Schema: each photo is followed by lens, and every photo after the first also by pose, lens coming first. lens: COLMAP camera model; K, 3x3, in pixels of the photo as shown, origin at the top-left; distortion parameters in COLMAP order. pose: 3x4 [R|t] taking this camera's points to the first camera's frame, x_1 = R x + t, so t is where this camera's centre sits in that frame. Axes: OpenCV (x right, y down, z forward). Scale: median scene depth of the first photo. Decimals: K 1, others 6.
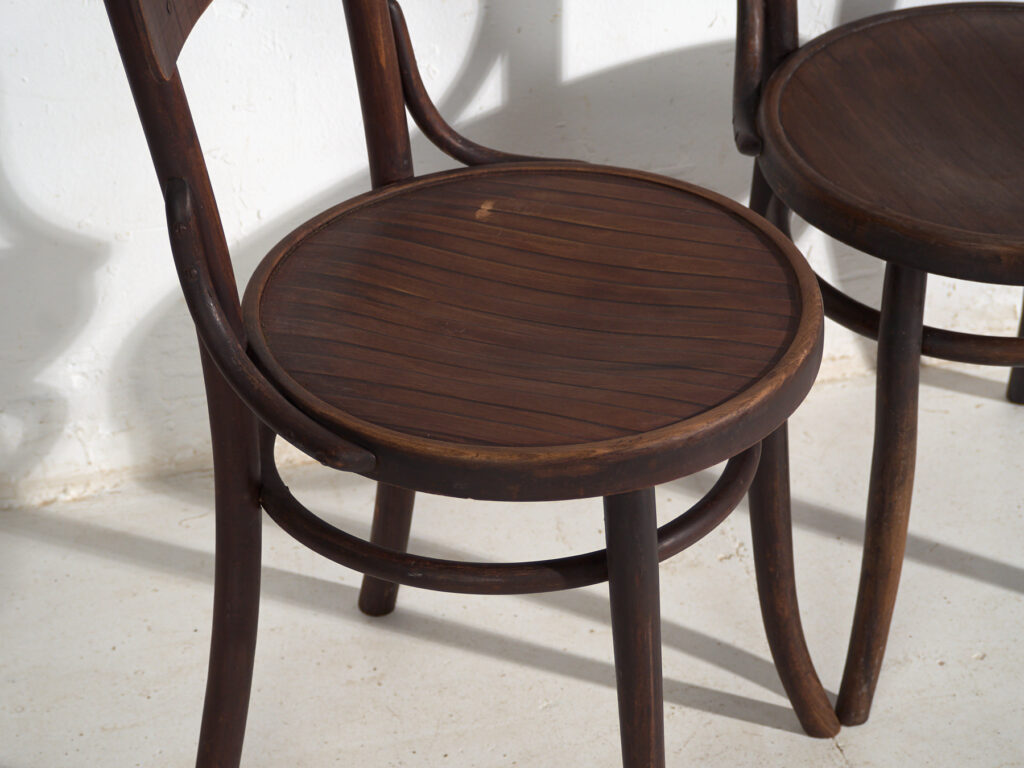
lens RADIAL K [[2708.6, 0, 514.0], [0, 2708.6, 383.6], [0, 0, 1]] dist [-0.043176, 0.000000]
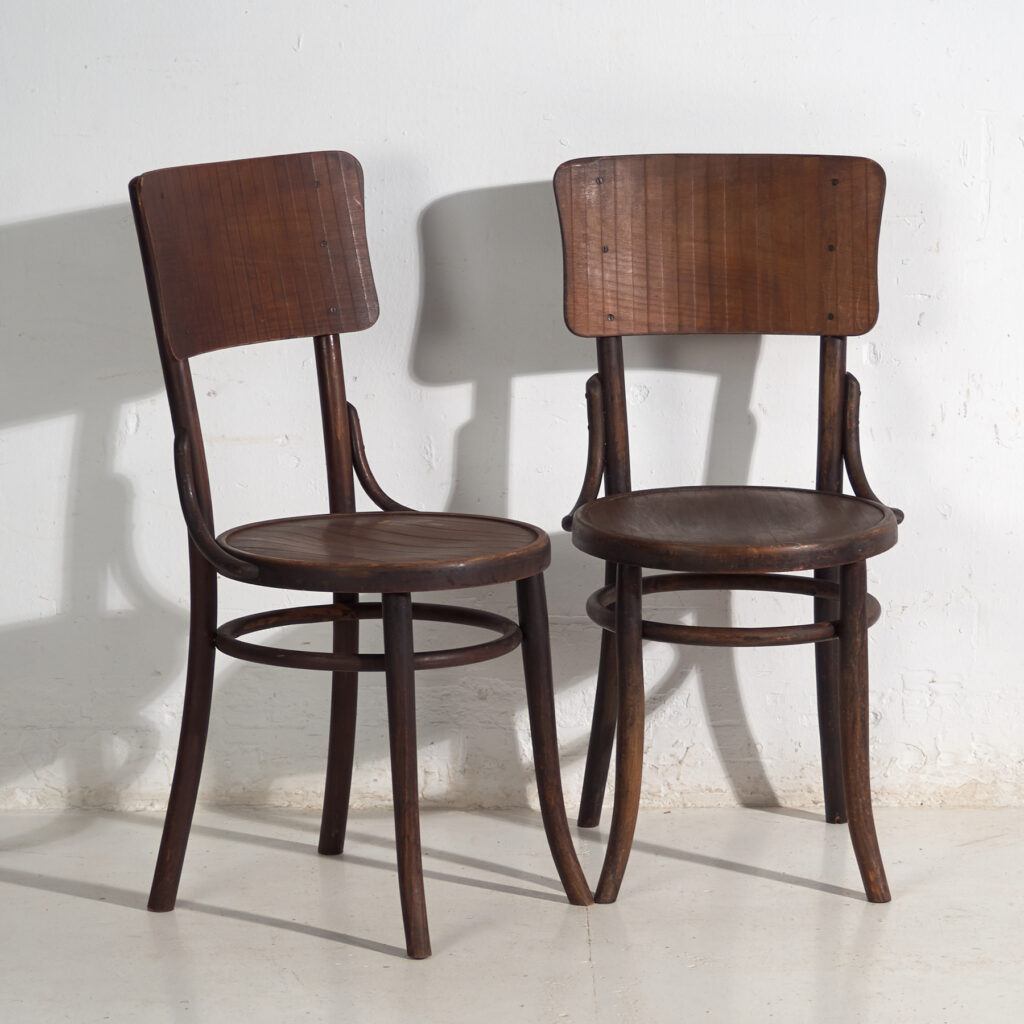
lens RADIAL K [[3302.9, 0, 556.6], [0, 3302.9, 483.6], [0, 0, 1]] dist [0.028487, 0.000000]
pose [[0.984544, 0.070034, -0.160528, 0.409529], [-0.120104, 0.937084, -0.327794, 0.555347], [0.127471, 0.342008, 0.931011, -0.869239]]
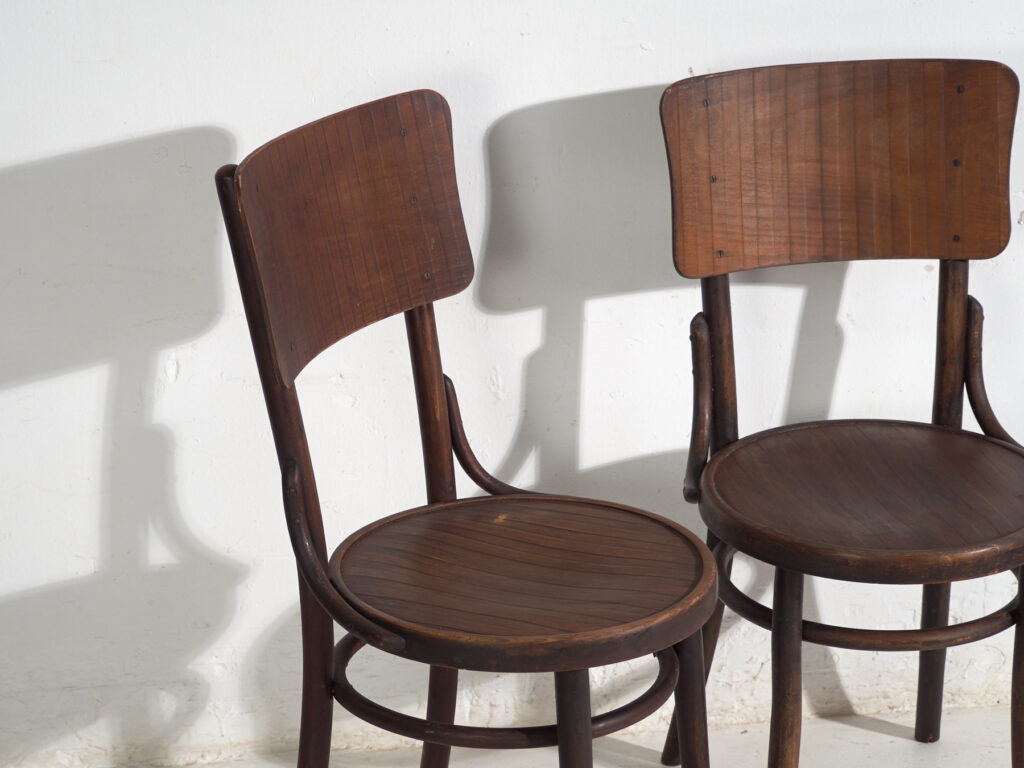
lens RADIAL K [[2473.3, 0, 482.1], [0, 2473.3, 375.4], [0, 0, 1]] dist [0.017069, 0.000000]
pose [[0.996664, 0.043589, -0.068997, 0.065817], [-0.057379, 0.975452, -0.212607, 0.140739], [0.058035, 0.215857, 0.974699, -0.314240]]
